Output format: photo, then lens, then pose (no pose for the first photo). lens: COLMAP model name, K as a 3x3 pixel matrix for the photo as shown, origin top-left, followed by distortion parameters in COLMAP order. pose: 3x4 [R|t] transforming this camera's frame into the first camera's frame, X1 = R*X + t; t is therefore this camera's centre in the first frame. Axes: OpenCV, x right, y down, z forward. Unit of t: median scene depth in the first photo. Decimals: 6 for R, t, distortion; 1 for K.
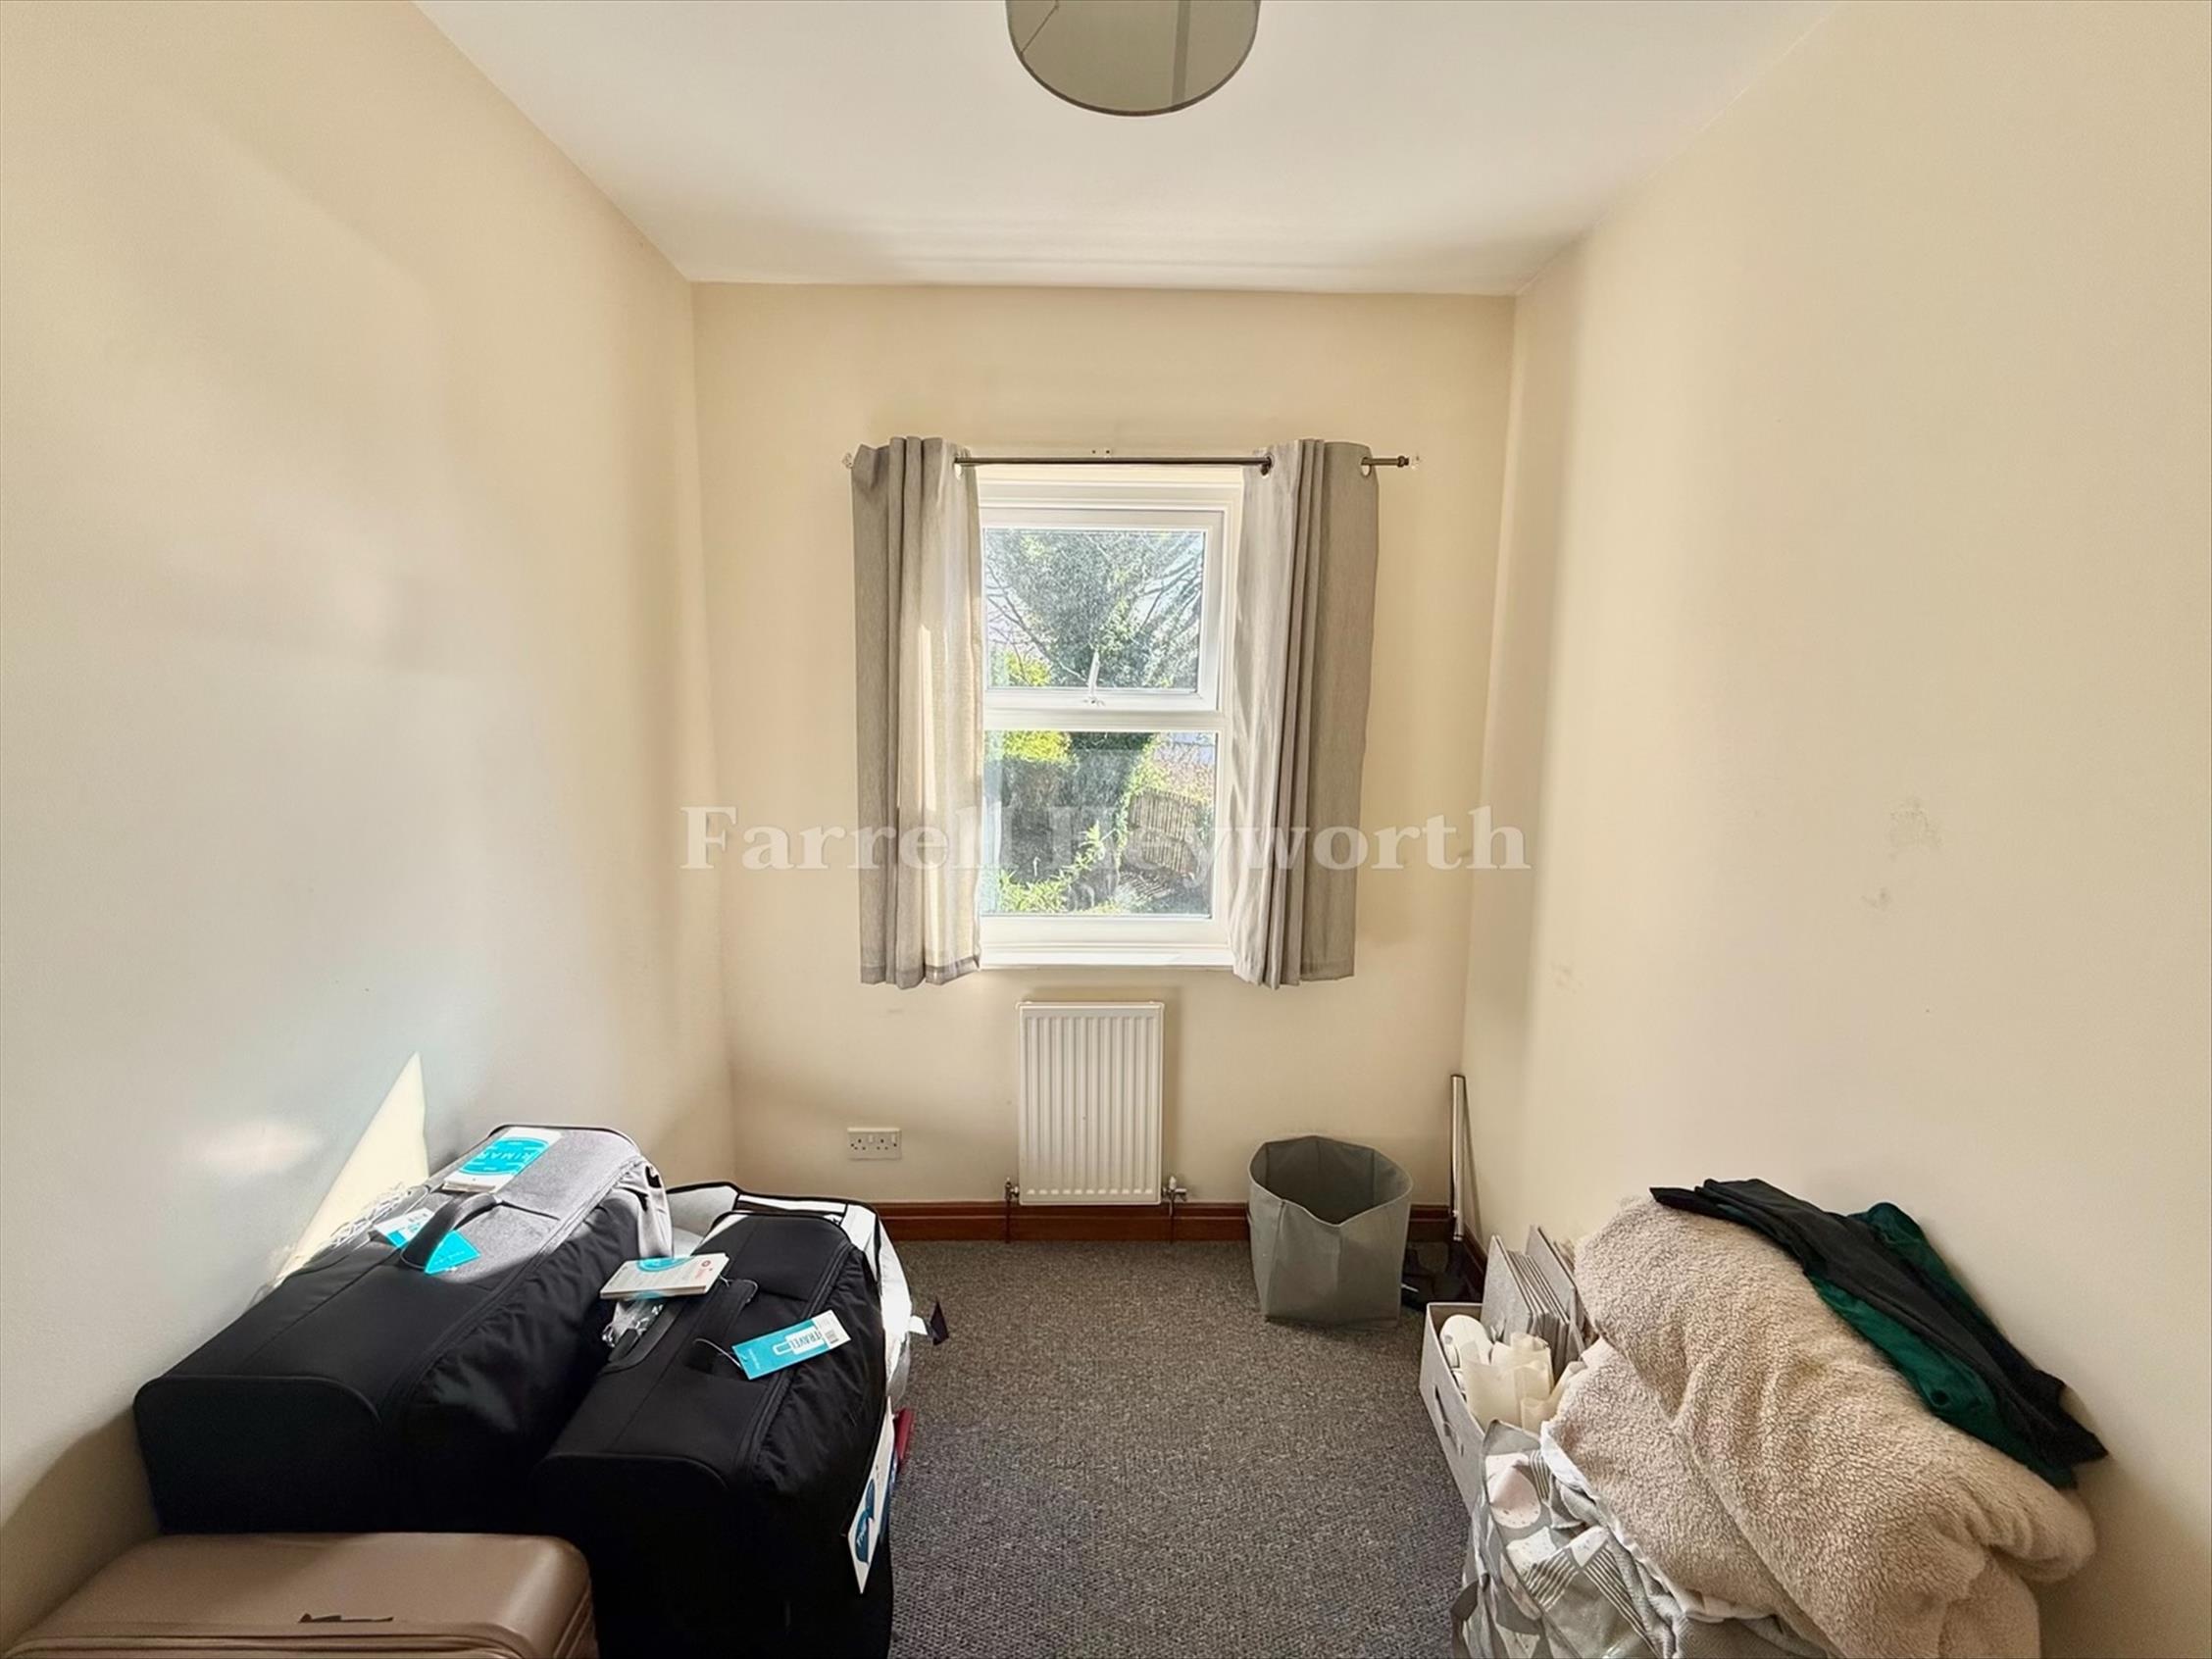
lens RADIAL K [[891.7, 0, 1146.2], [0, 891.7, 835.5], [0, 0, 1]] dist [0.000086, -0.000077]
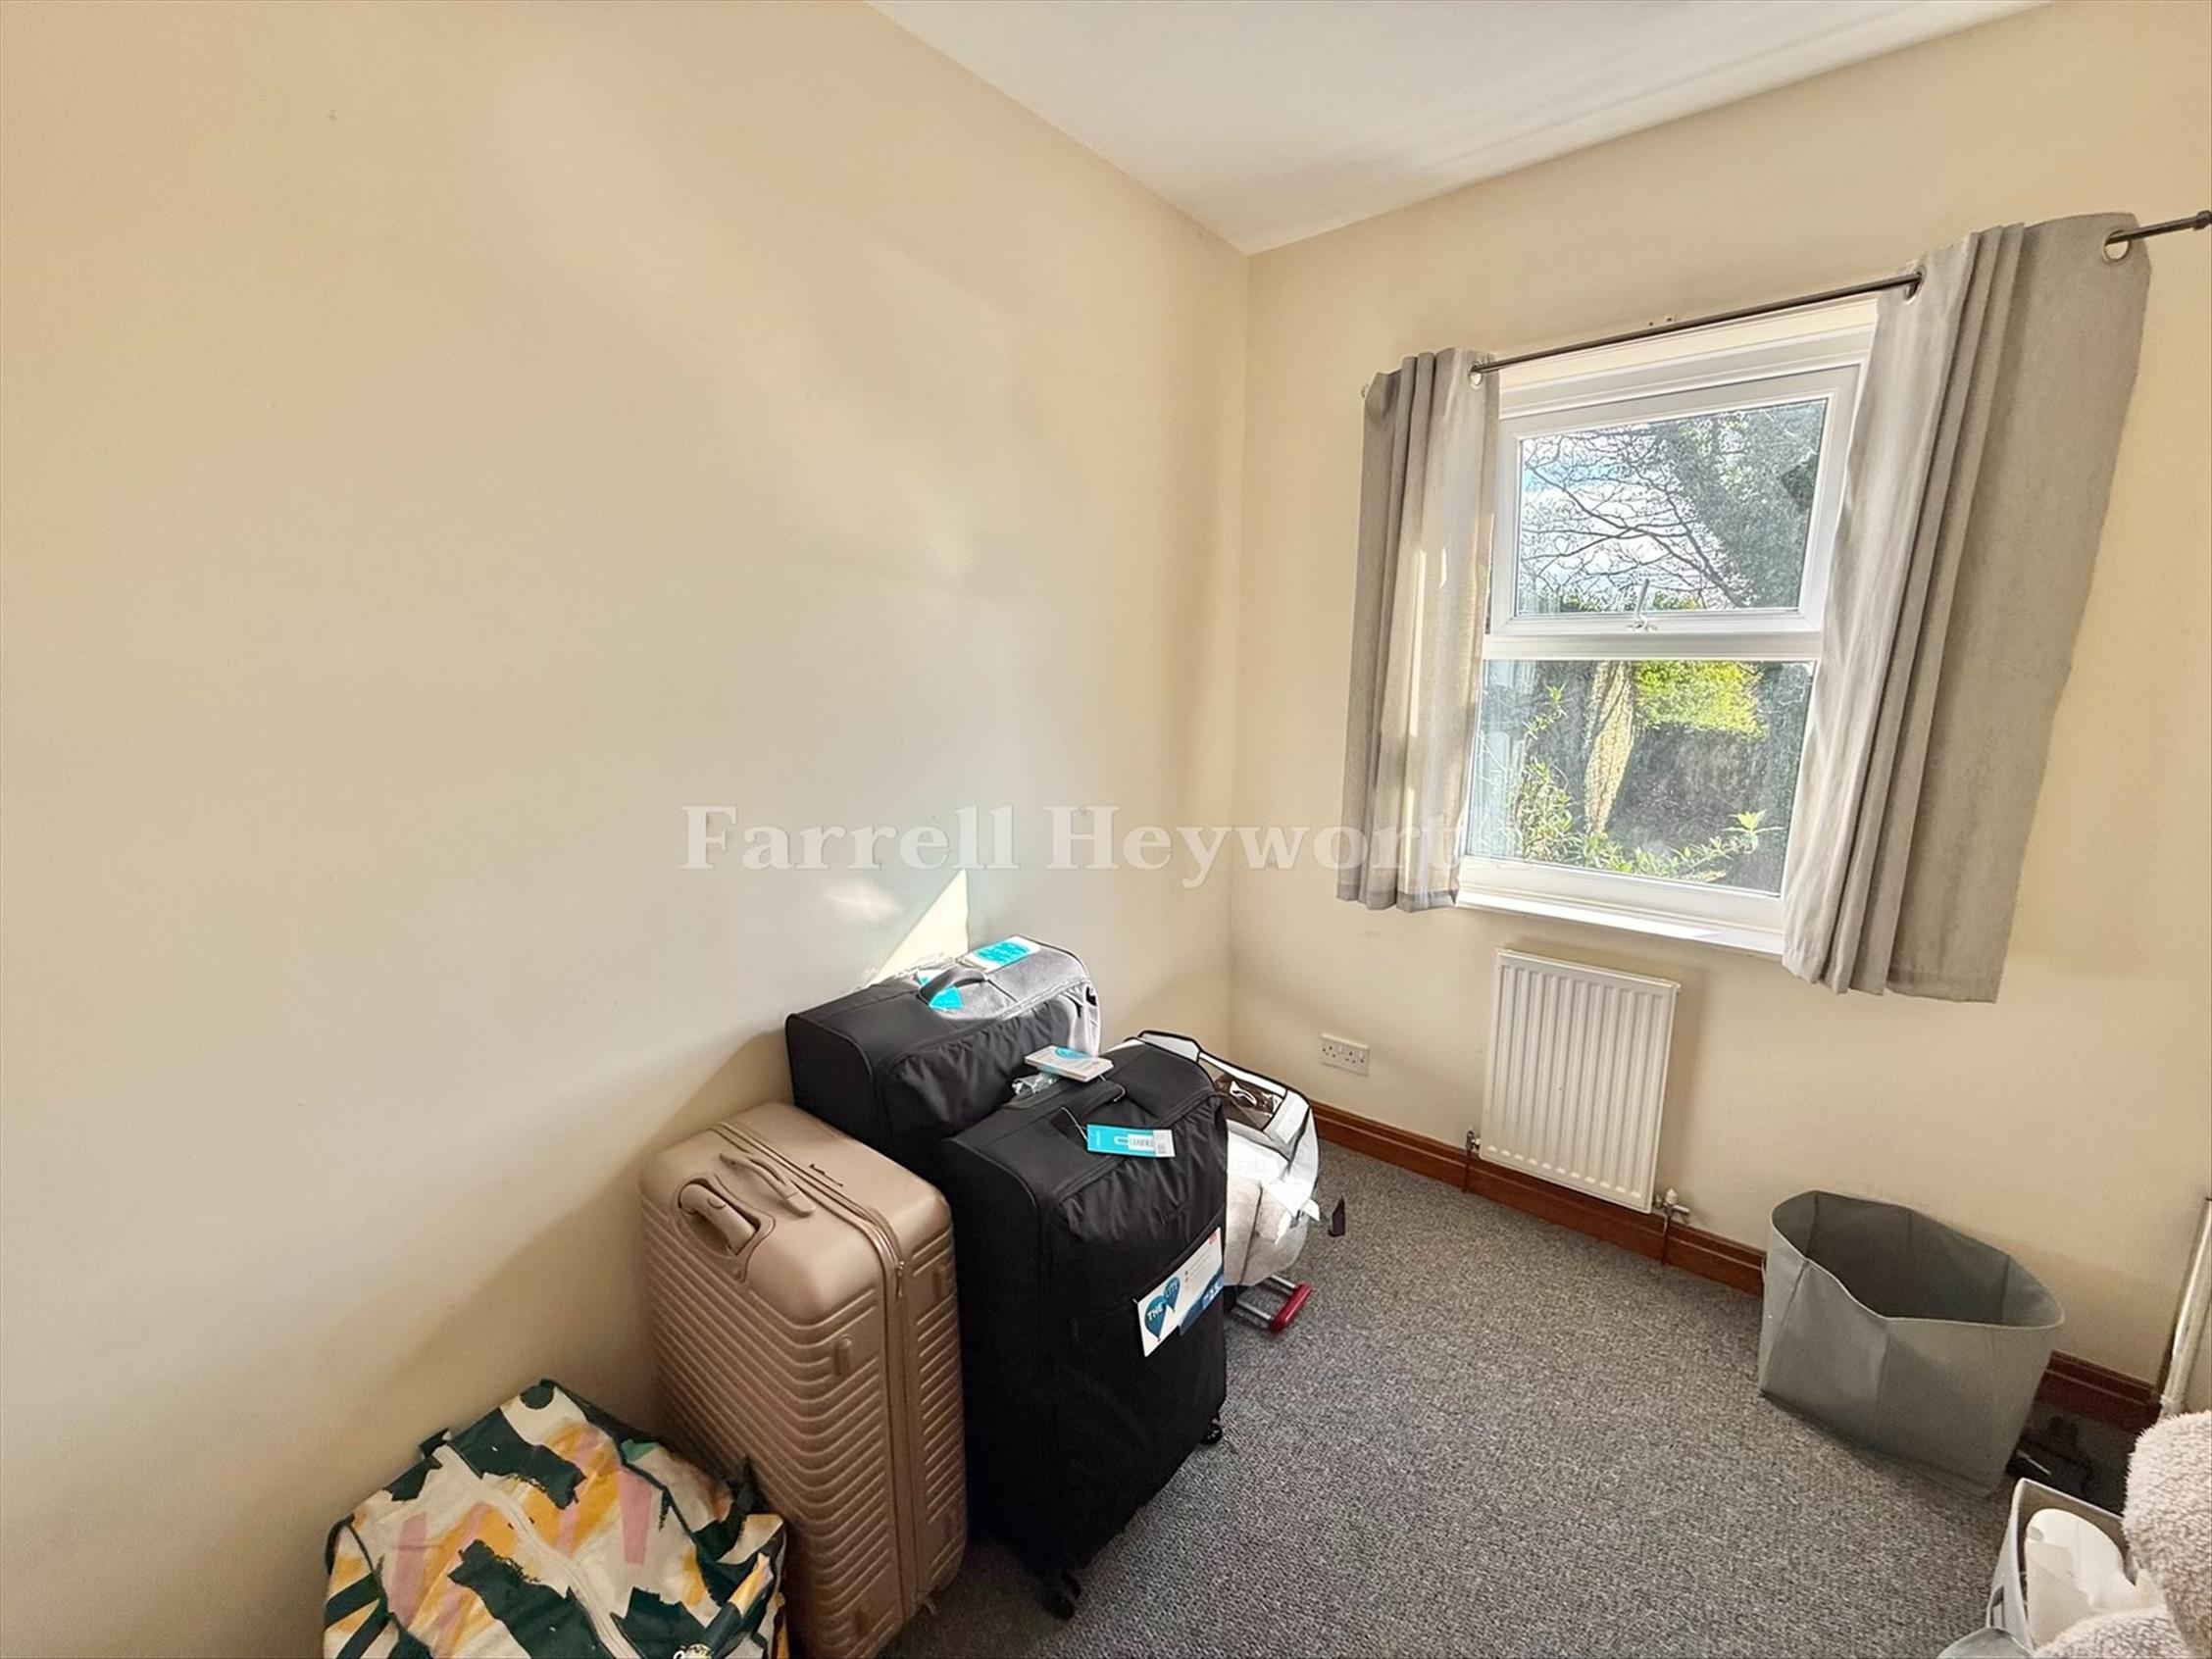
lens RADIAL K [[874.1, 0, 1106.7], [0, 874.1, 821.4], [0, 0, 1]] dist [0.000063, -0.000143]
pose [[0.773153, 0.108100, -0.624939, 0.117827], [-0.080511, 0.994124, 0.072355, 0.023674], [0.629089, -0.005628, 0.777313, 0.025185]]
